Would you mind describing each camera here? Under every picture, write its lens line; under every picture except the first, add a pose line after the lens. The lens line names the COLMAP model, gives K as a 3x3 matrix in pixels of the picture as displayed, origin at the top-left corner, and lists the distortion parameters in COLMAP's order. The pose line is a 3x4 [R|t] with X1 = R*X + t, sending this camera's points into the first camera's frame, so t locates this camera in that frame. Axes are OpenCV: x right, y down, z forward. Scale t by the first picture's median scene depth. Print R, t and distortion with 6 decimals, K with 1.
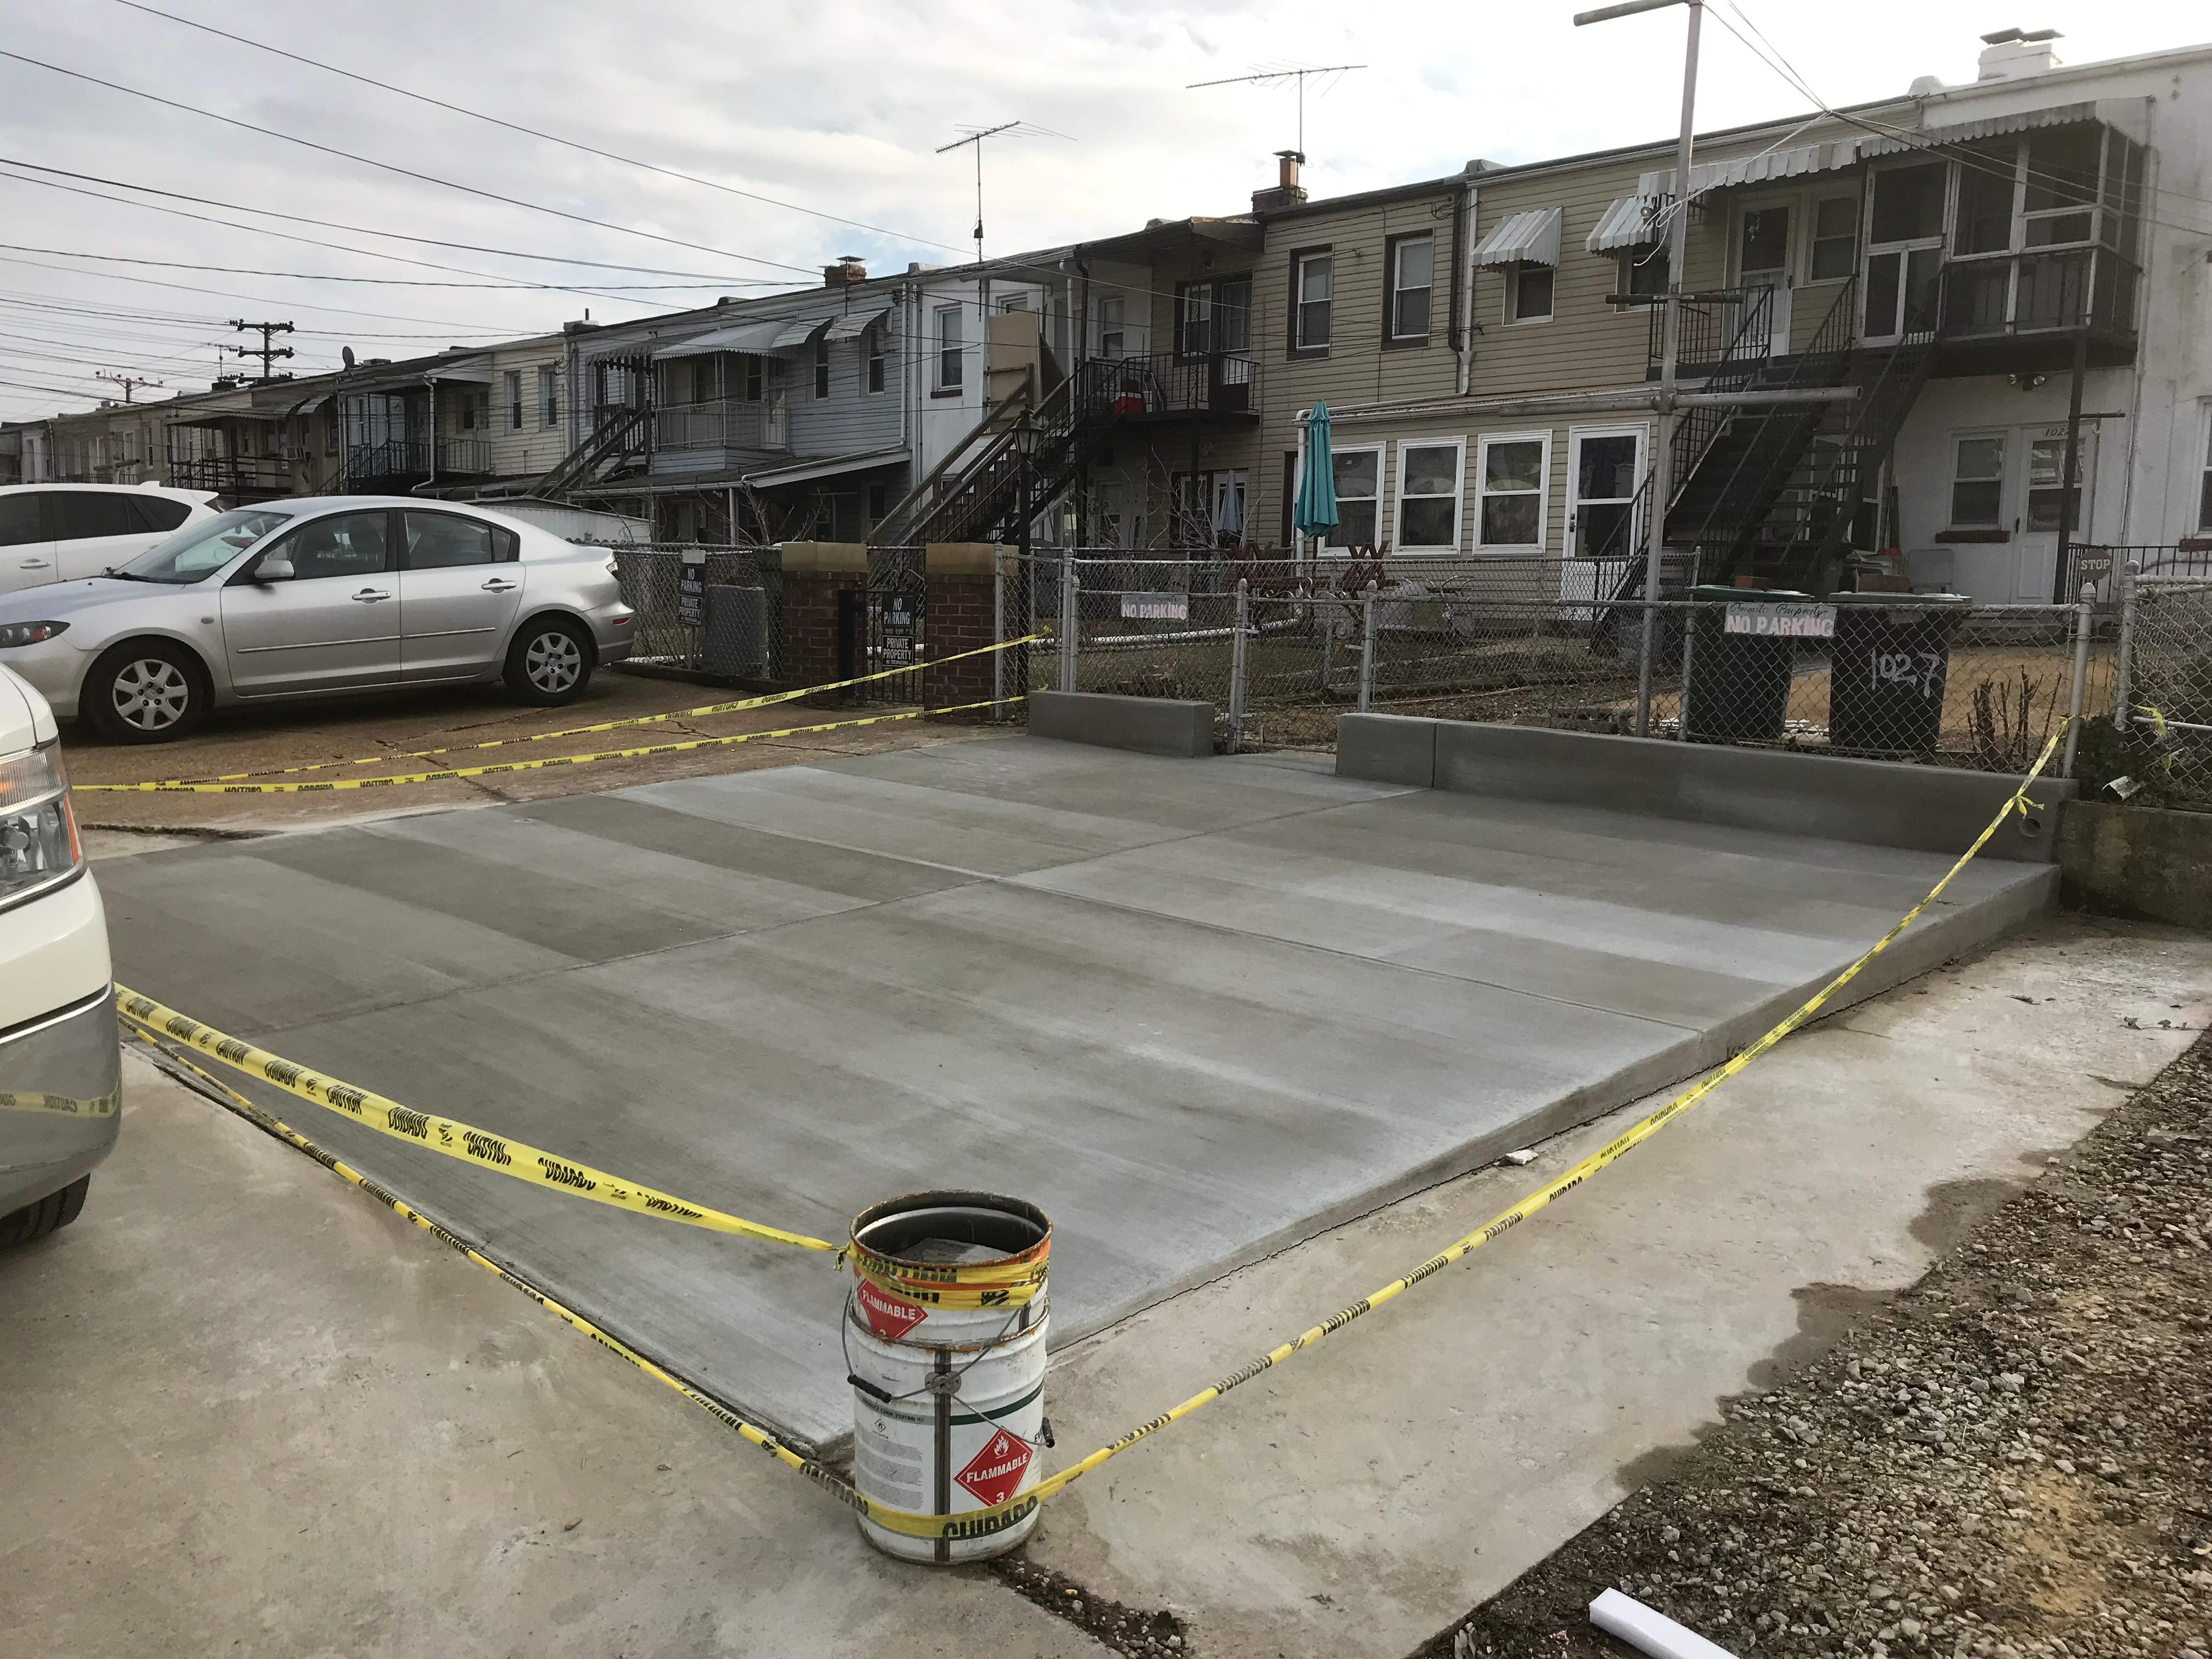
lens RADIAL K [[1780.8, 0, 1102.7], [0, 1780.8, 848.5], [0, 0, 1]] dist [0.014431, 0.008036]
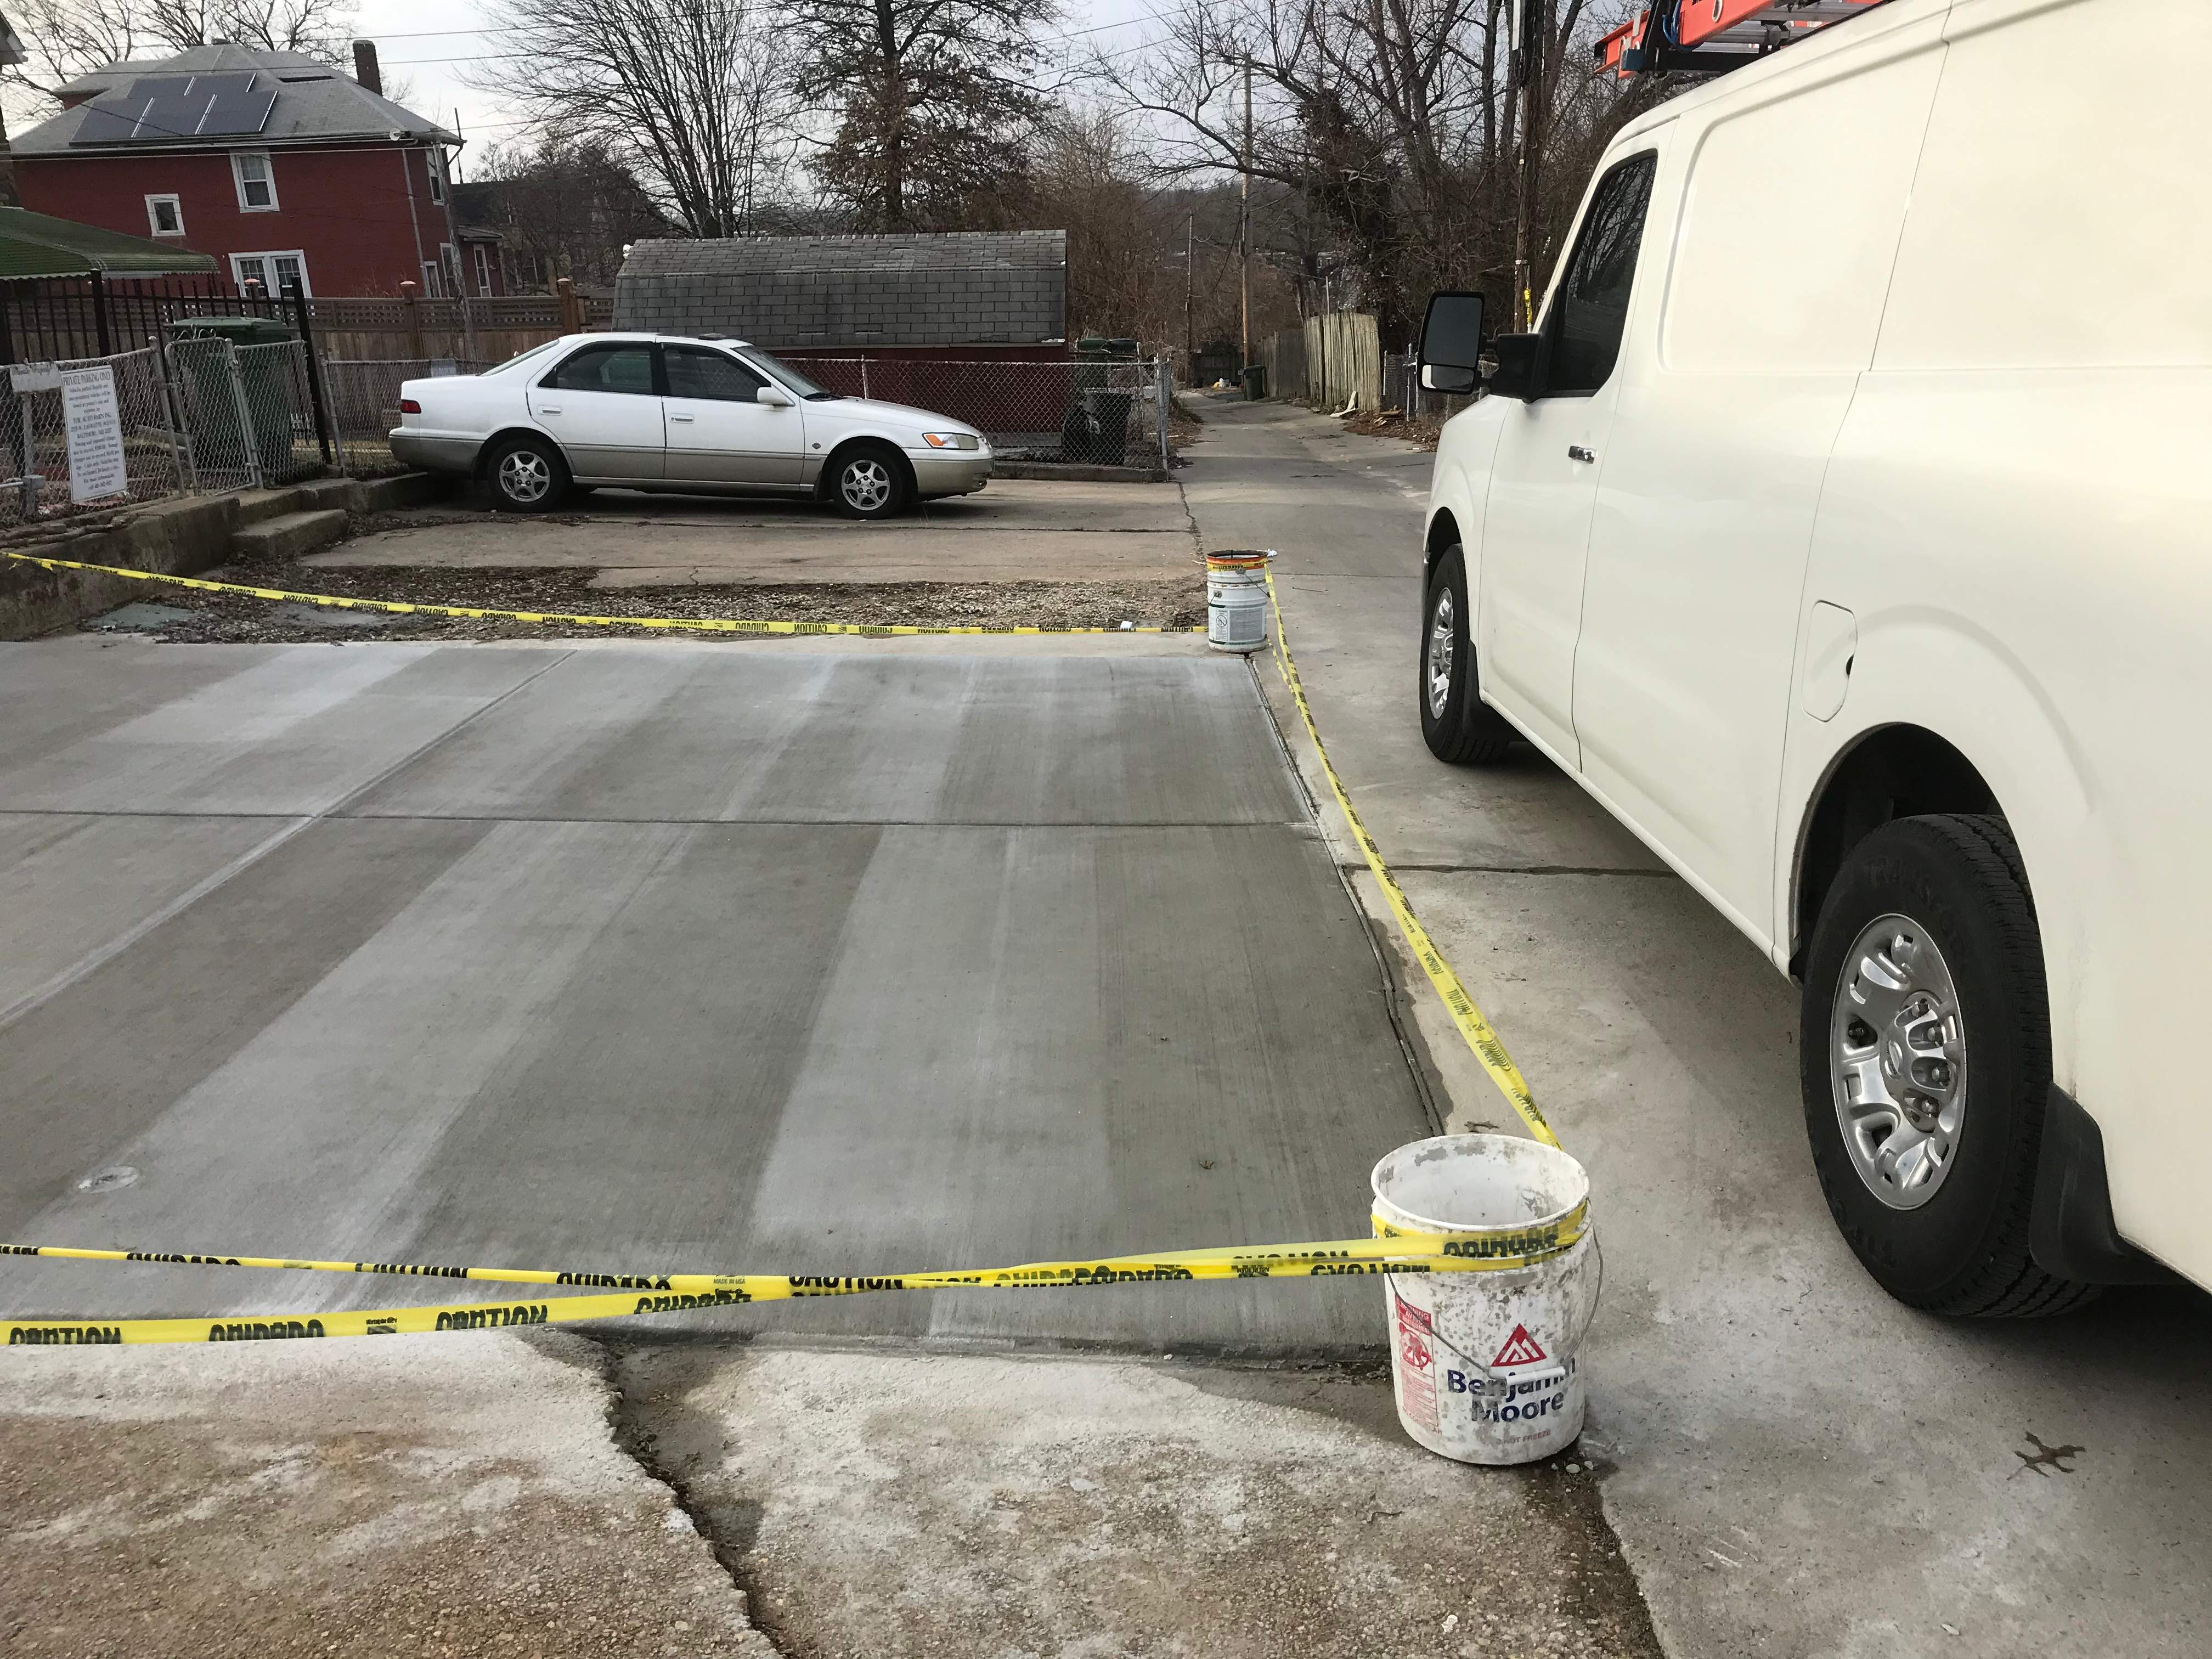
lens RADIAL K [[1798.3, 0, 1096.7], [0, 1798.3, 827.3], [0, 0, 1]] dist [0.022717, -0.013863]
pose [[-0.679581, -0.210915, 0.702627, -0.223903], [0.134395, 0.905775, 0.401883, -0.066417], [-0.721185, 0.367542, -0.587201, 0.317883]]
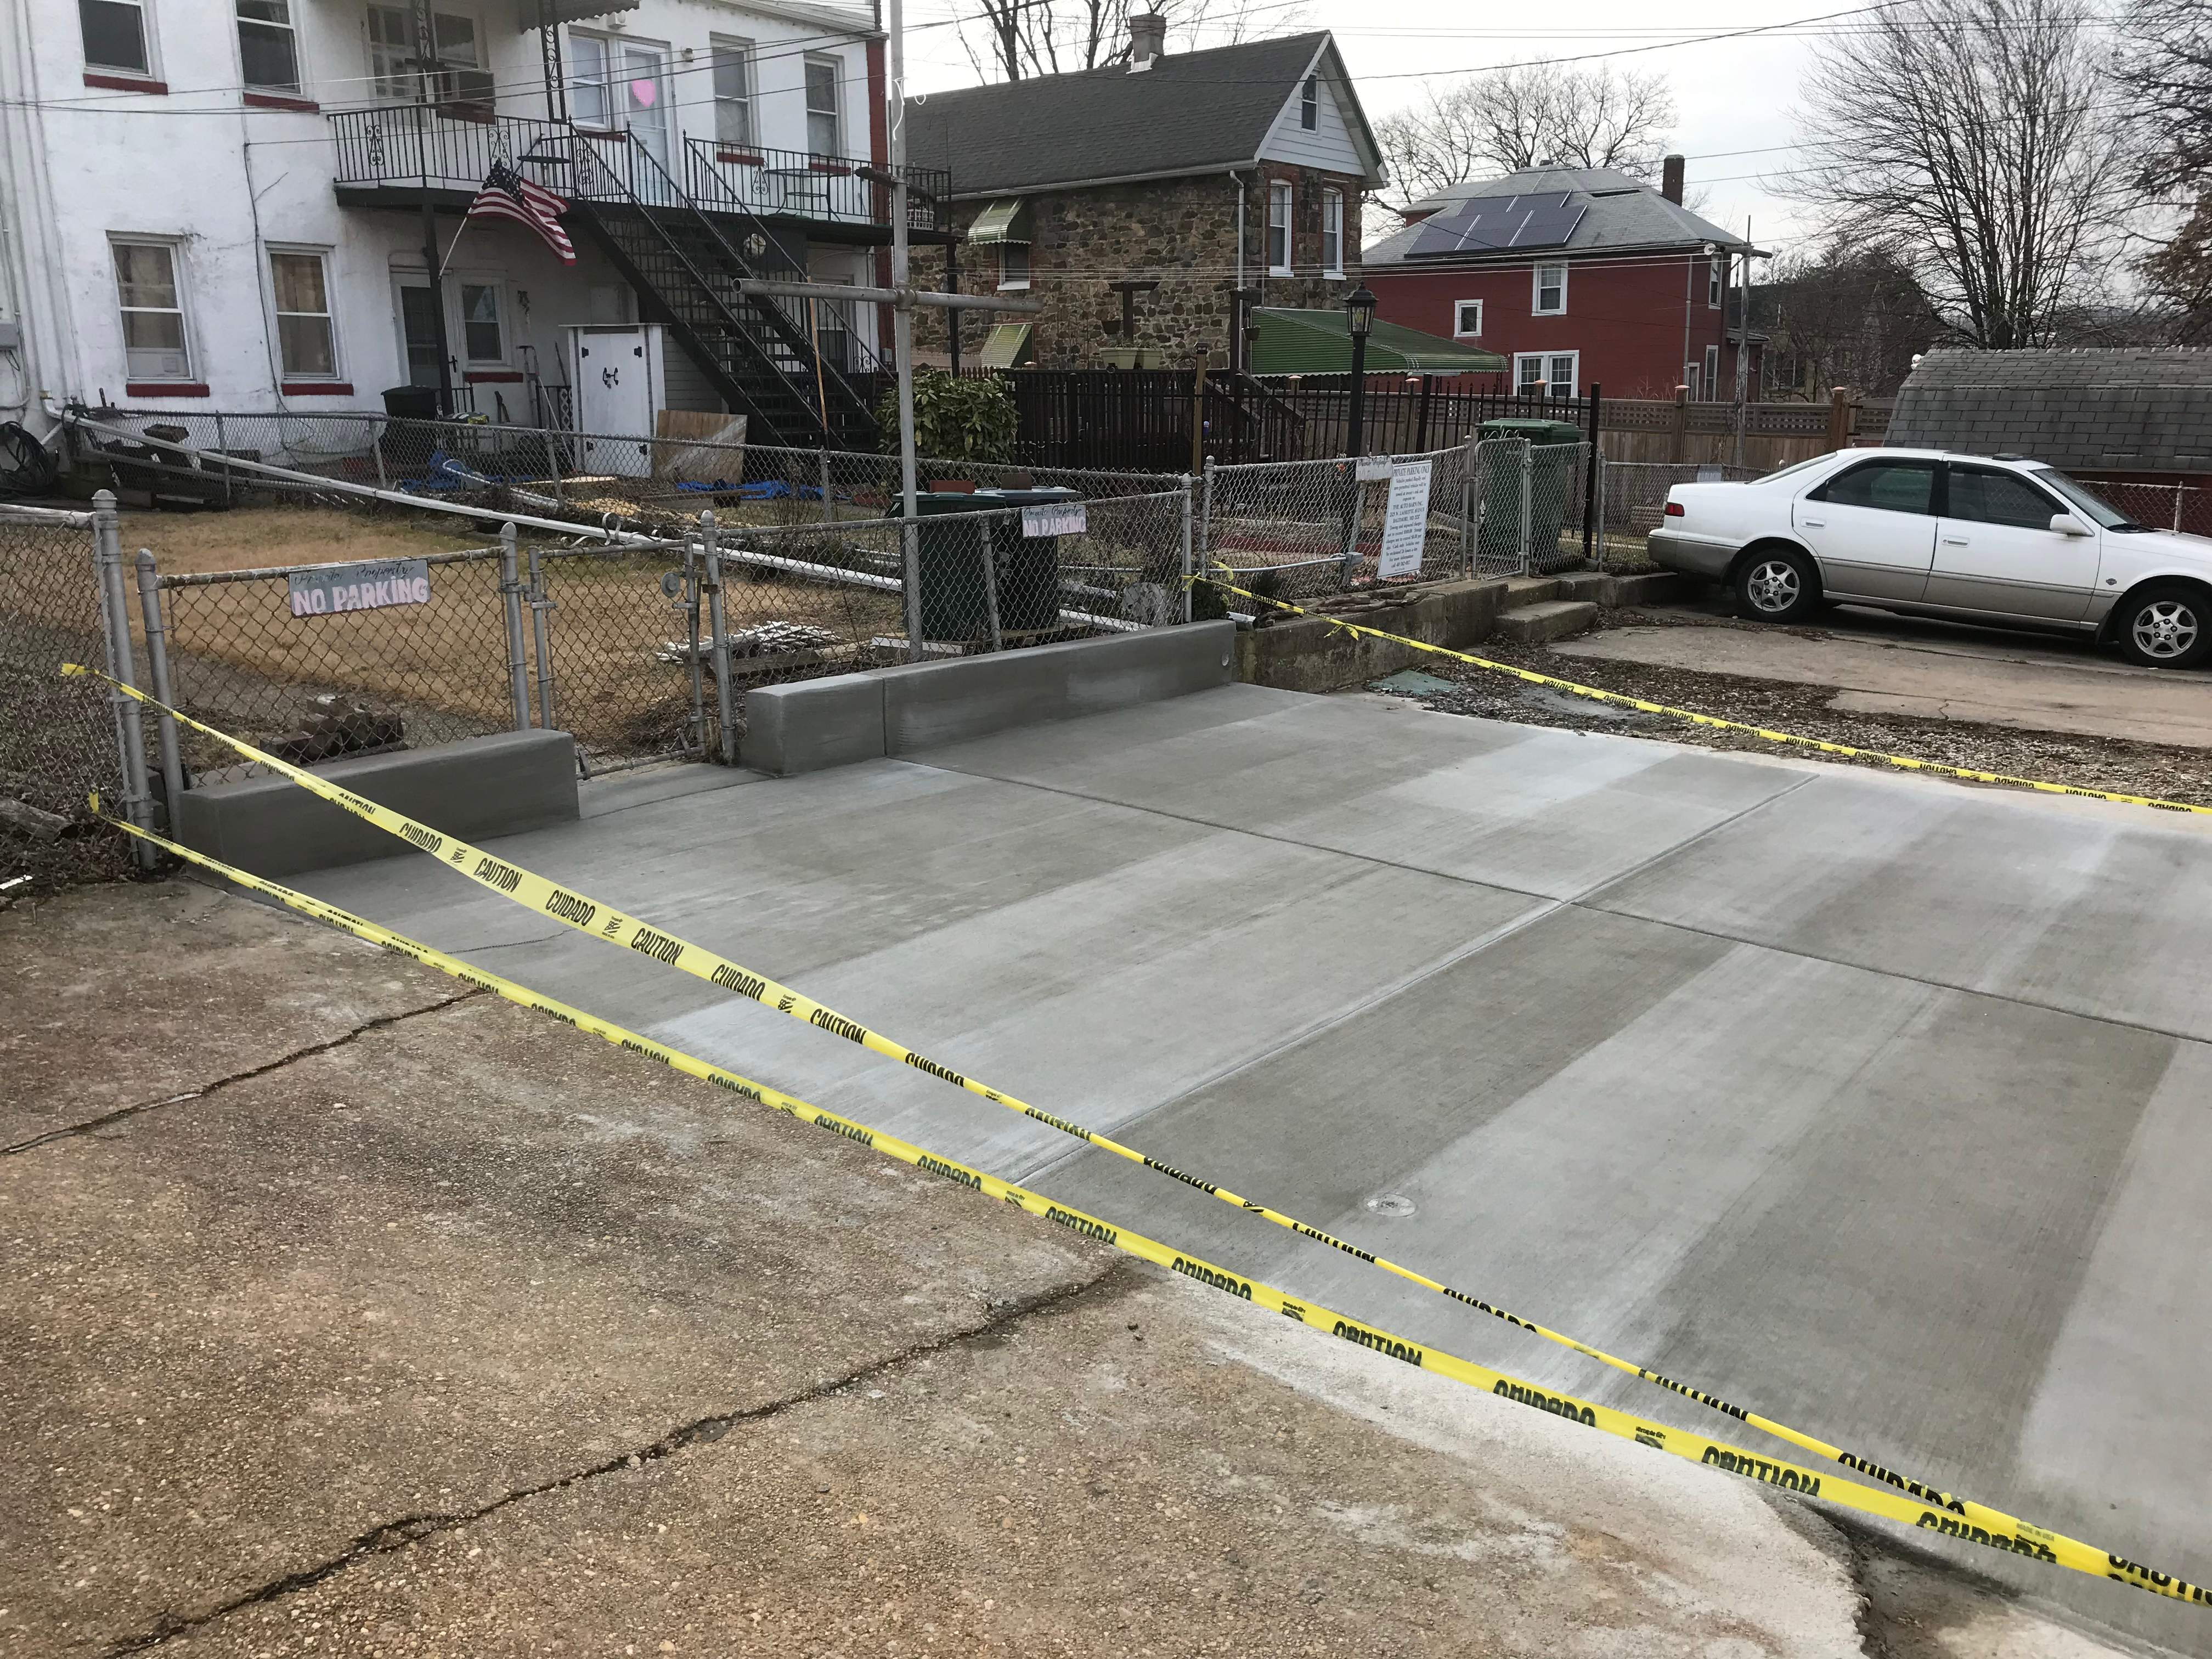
lens RADIAL K [[1798.3, 0, 1096.7], [0, 1798.3, 827.3], [0, 0, 1]] dist [0.022717, -0.013863]
pose [[-0.103868, -0.249545, 0.962776, -0.220044], [0.154670, 0.952183, 0.263486, -0.071588], [-0.982491, 0.176280, -0.060305, 0.328057]]
